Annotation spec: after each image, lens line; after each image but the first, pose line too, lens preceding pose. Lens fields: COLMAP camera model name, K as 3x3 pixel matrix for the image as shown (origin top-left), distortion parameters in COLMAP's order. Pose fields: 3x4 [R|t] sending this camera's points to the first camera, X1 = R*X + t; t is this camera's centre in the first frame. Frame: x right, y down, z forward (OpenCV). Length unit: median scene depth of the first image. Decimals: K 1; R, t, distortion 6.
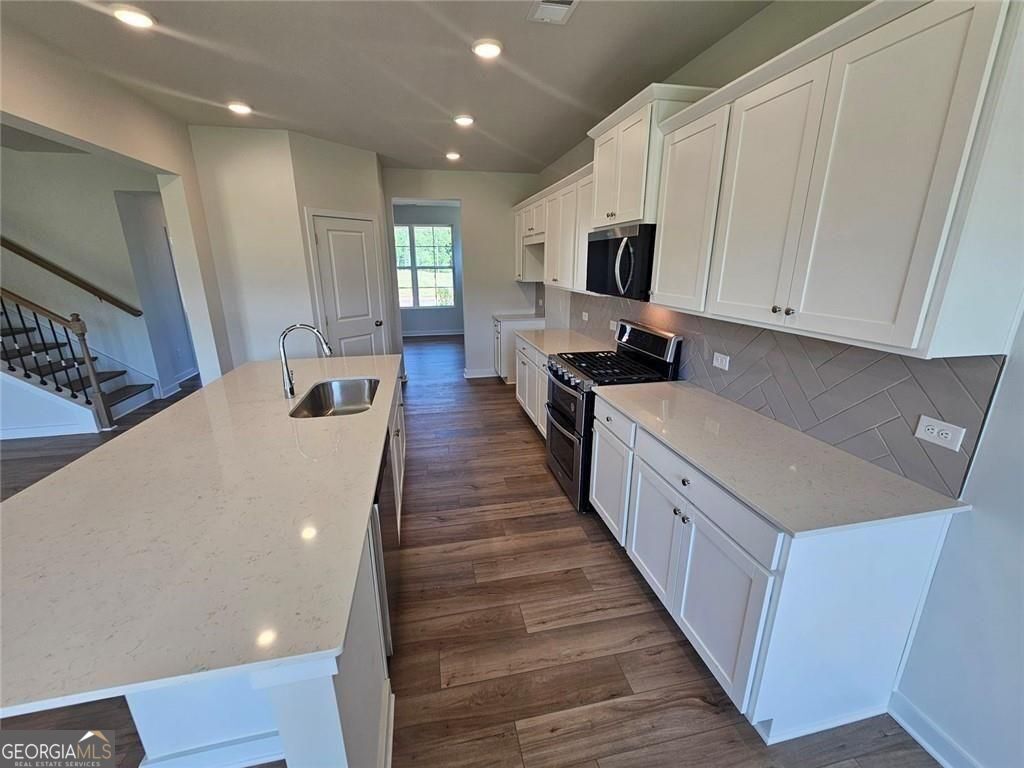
lens RADIAL K [[421.3, 0, 510.6], [0, 421.3, 383.5], [0, 0, 1]] dist [-0.003483, 0.000999]
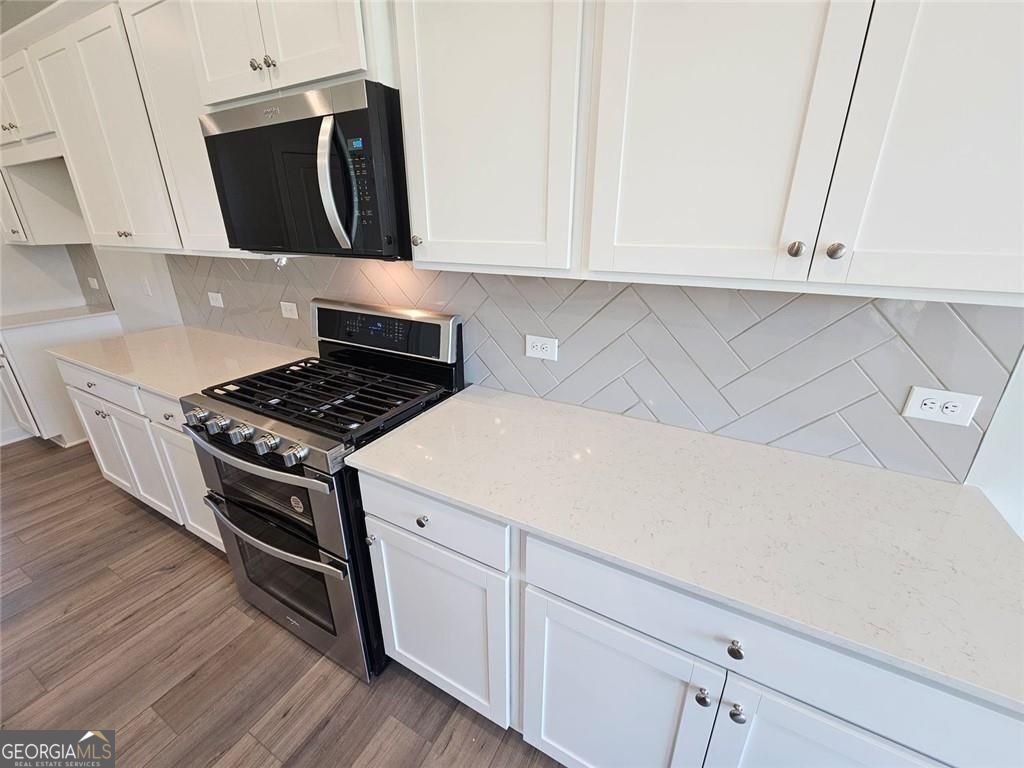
lens RADIAL K [[421.3, 0, 508.1], [0, 421.3, 383.0], [0, 0, 1]] dist [-0.003483, 0.000999]
pose [[0.653937, -0.271275, 0.706241, 0.007177], [0.211593, 0.961830, 0.173527, -0.086420], [-0.726357, 0.035960, 0.686376, 0.430483]]
